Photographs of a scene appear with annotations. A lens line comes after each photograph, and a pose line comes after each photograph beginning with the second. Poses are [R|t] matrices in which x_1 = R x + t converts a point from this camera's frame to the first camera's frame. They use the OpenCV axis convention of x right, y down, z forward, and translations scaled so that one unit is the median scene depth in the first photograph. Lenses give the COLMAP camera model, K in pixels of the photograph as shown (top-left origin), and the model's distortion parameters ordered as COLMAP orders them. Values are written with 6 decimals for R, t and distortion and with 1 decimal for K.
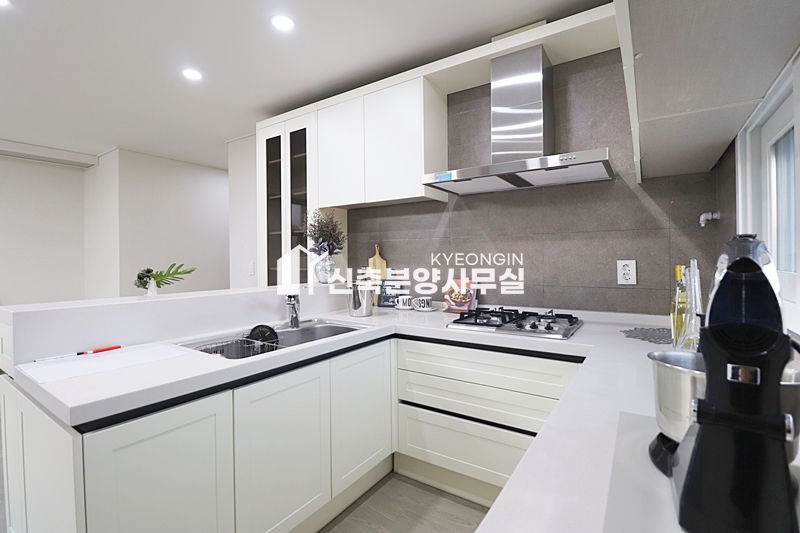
lens RADIAL K [[368.6, 0, 399.1], [0, 368.6, 263.1], [0, 0, 1]] dist [-0.013883, -0.004946]
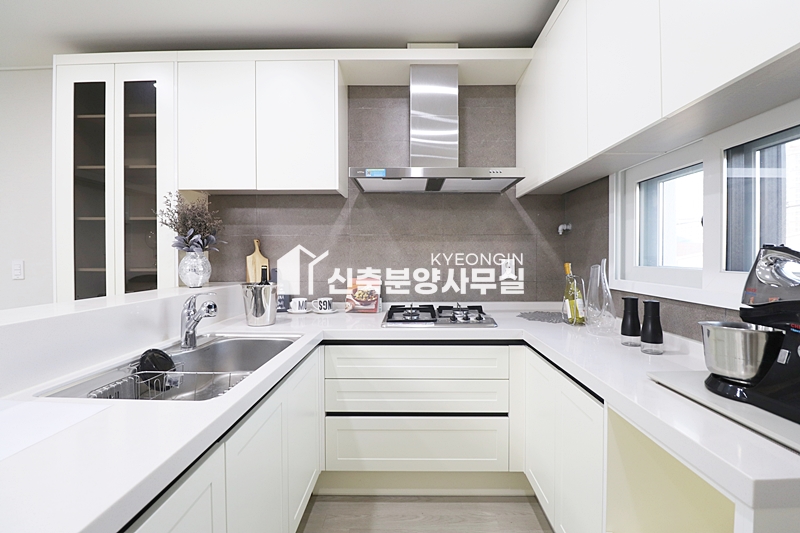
lens RADIAL K [[368.6, 0, 402.2], [0, 368.6, 264.8], [0, 0, 1]] dist [-0.013883, -0.004946]
pose [[0.837837, -0.004300, 0.545903, -0.327016], [0.000718, 0.999977, 0.006776, 0.002515], [-0.545919, -0.005285, 0.837821, 0.141052]]
